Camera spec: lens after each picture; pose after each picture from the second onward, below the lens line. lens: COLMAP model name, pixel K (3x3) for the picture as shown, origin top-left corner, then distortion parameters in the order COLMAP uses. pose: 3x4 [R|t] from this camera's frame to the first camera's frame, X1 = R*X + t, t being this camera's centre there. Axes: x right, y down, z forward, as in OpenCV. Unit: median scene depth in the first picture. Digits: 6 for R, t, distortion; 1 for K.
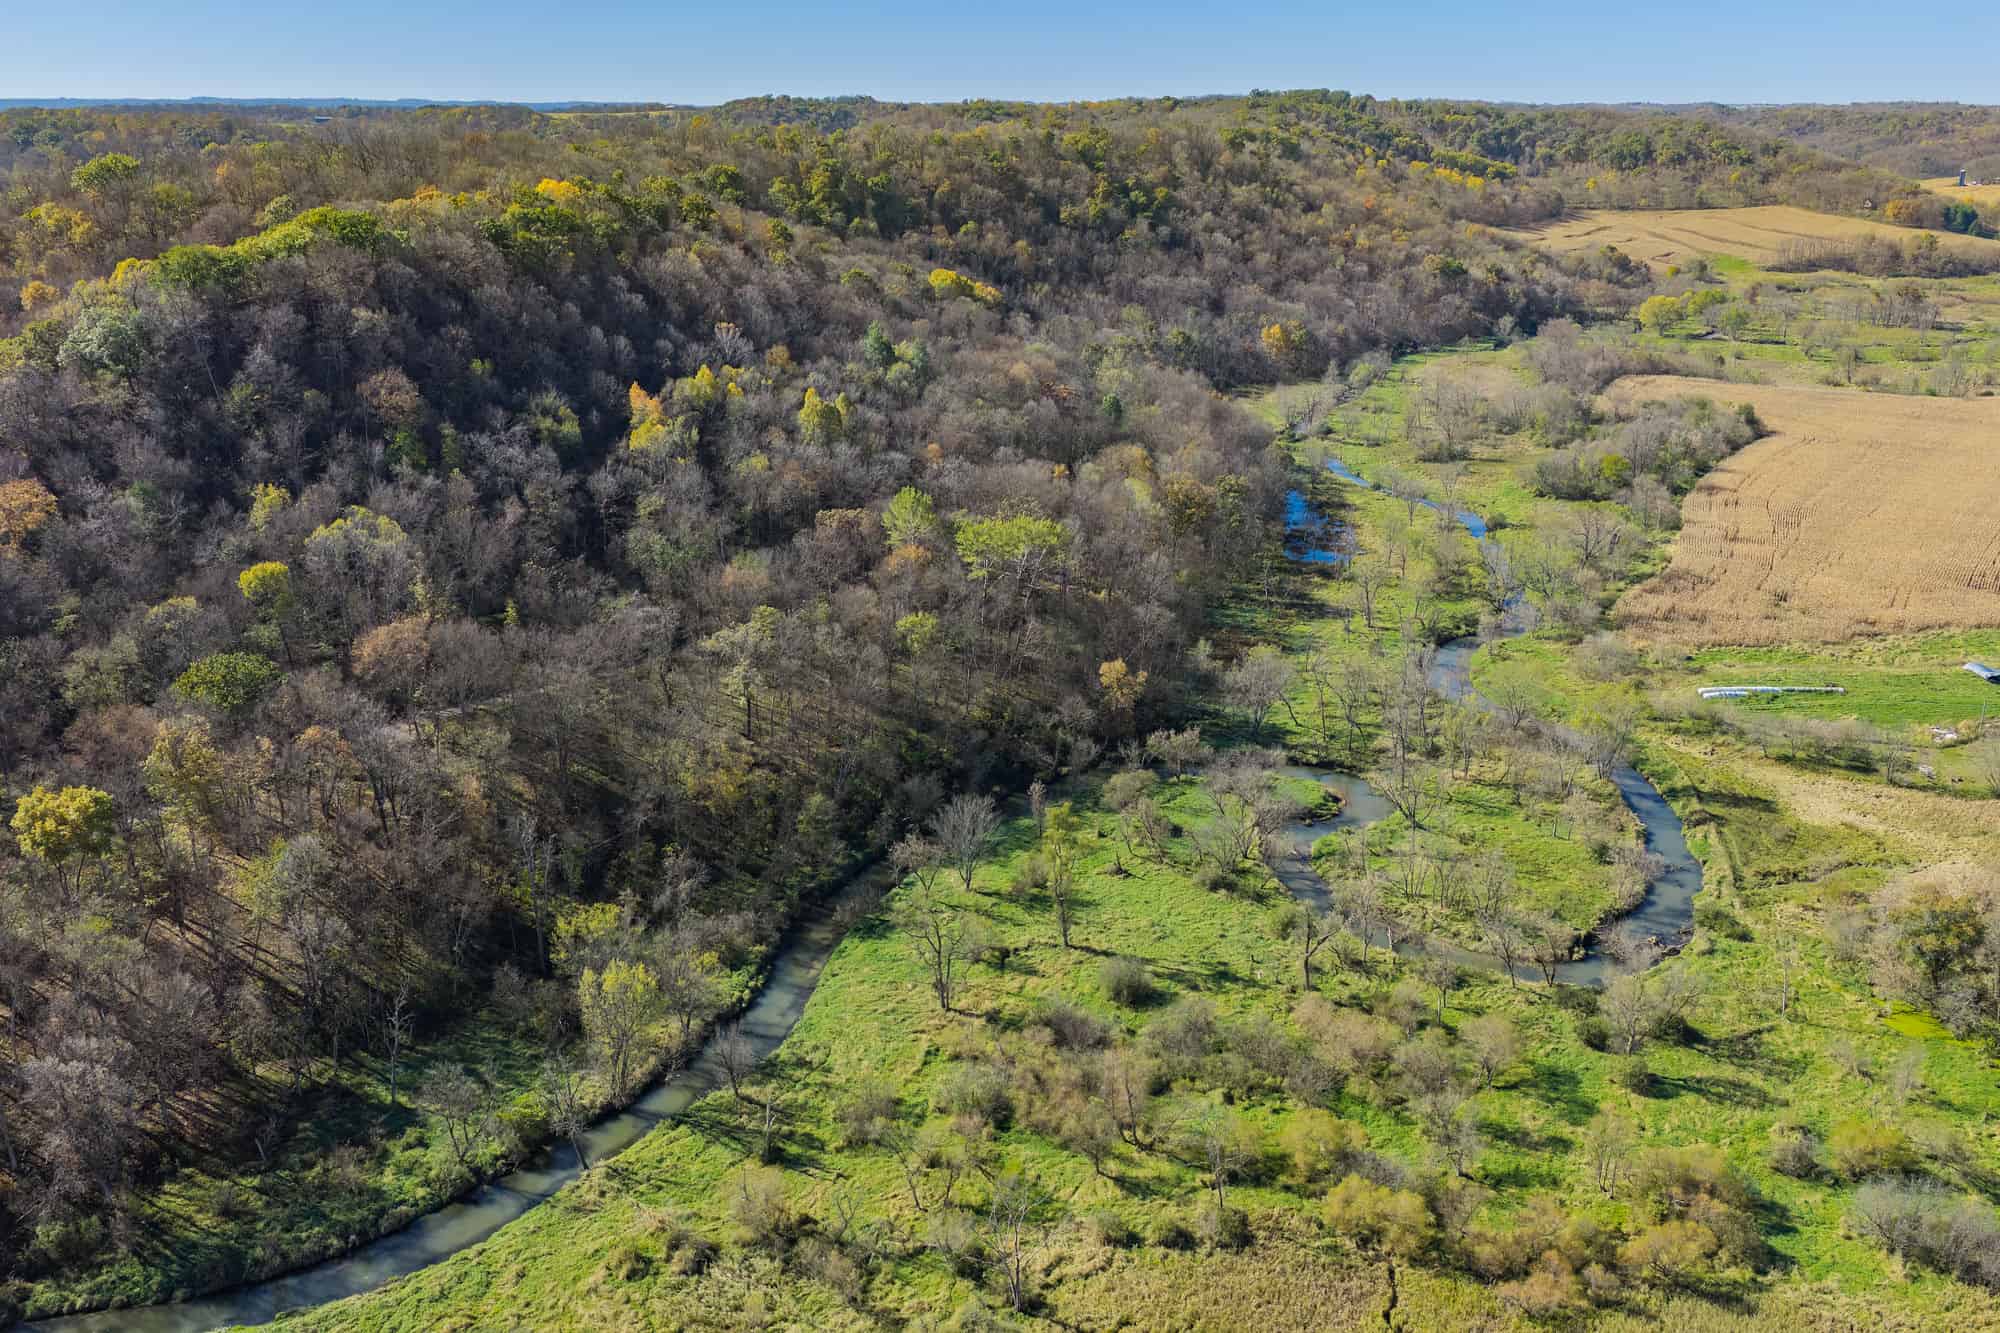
lens RADIAL K [[1658.4, 0, 1005.9], [0, 1658.4, 670.0], [0, 0, 1]] dist [0.009644, -0.008780]
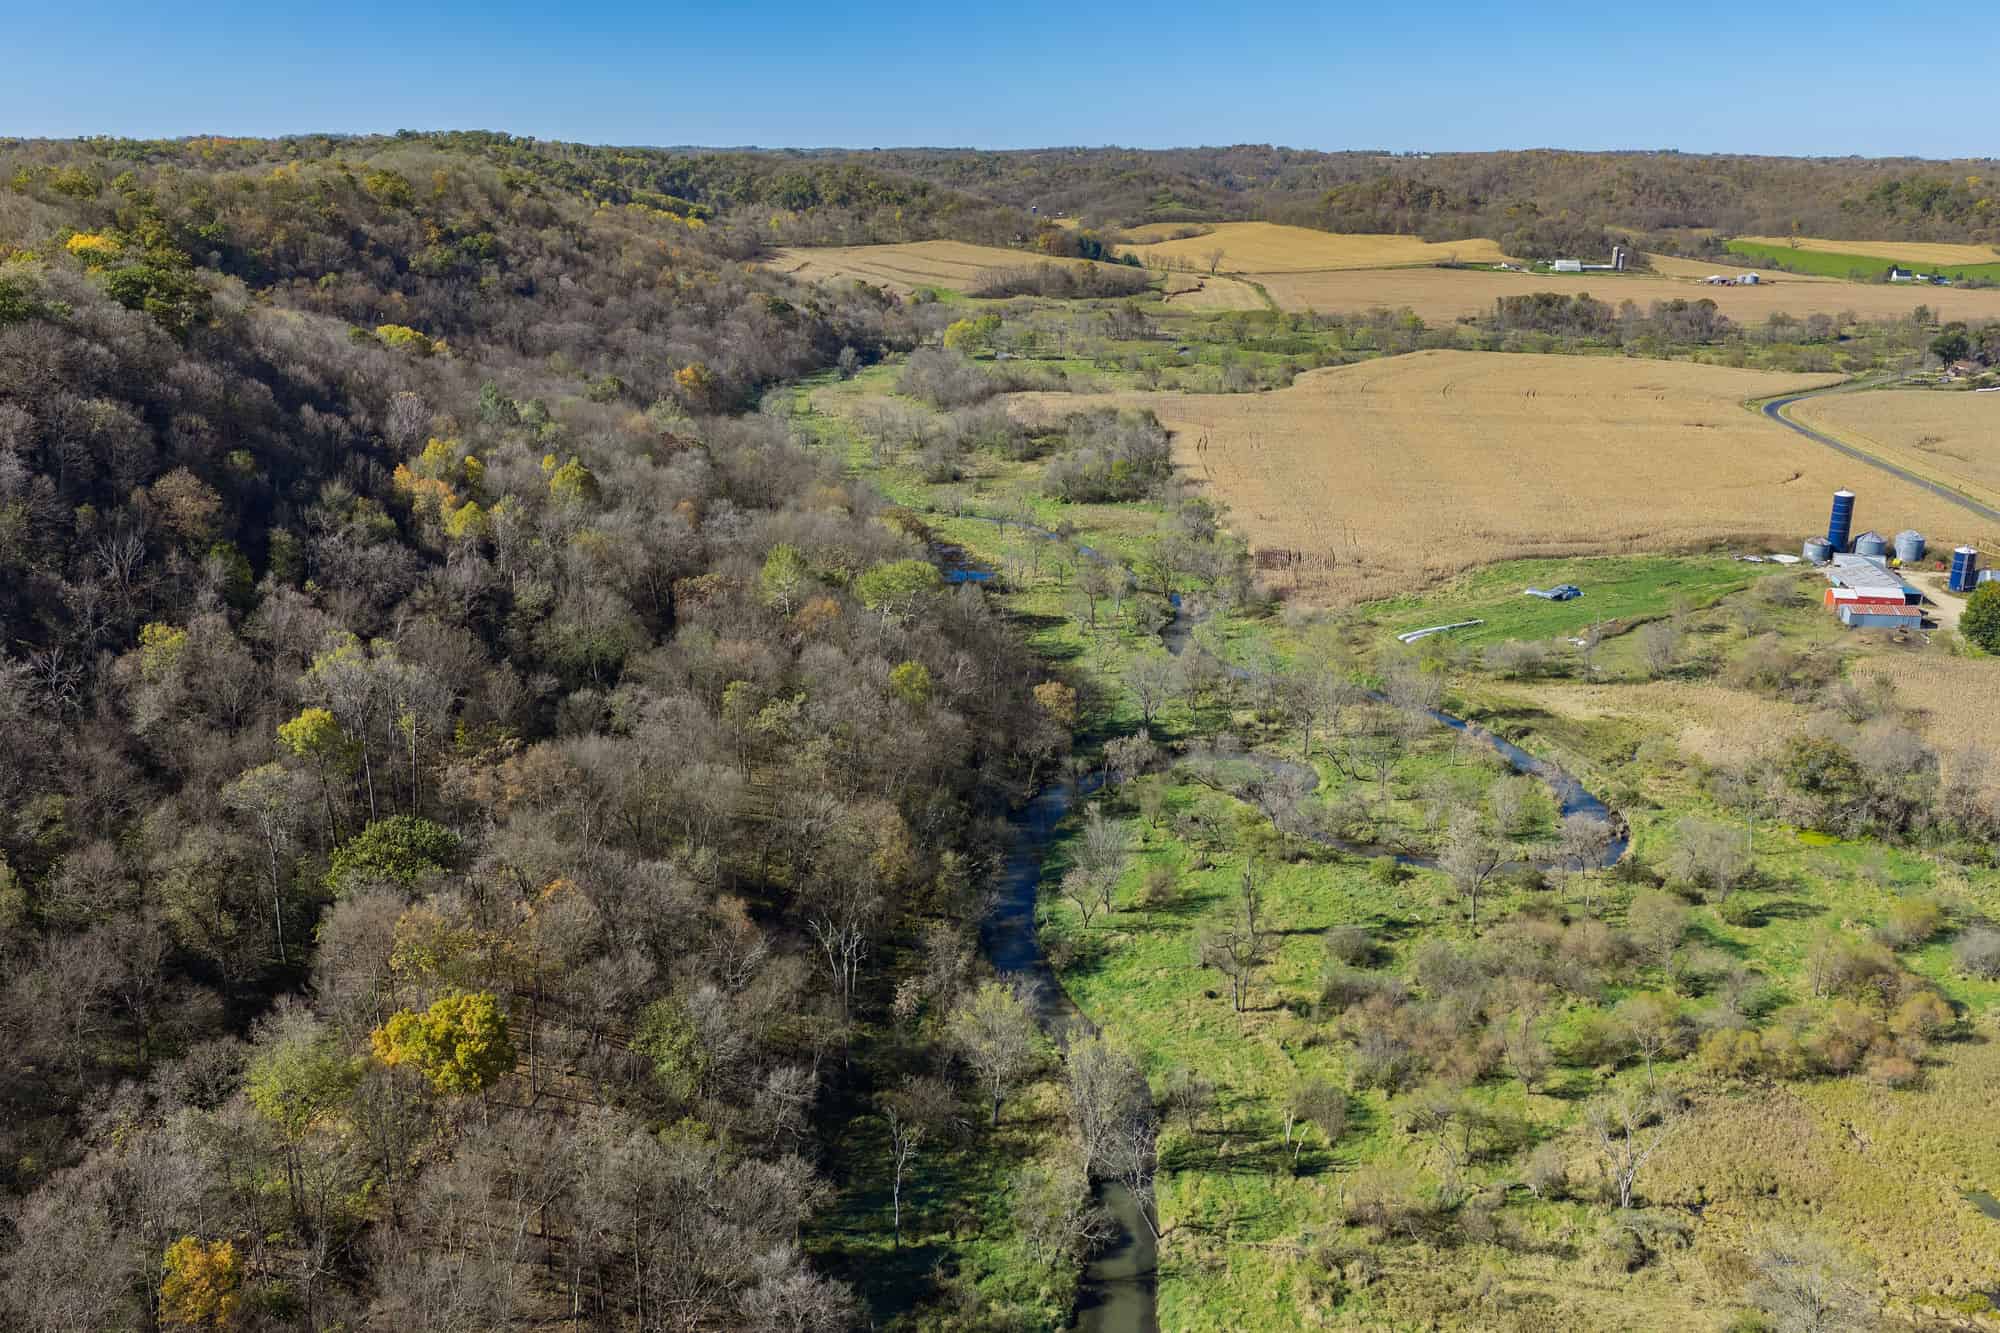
lens RADIAL K [[1658.4, 0, 1005.9], [0, 1658.4, 670.0], [0, 0, 1]] dist [0.009644, -0.008780]
pose [[0.851550, -0.150164, 0.502308, -1.124854], [0.161419, 0.986656, 0.021310, -0.093752], [-0.498805, 0.062935, 0.864426, 0.260520]]
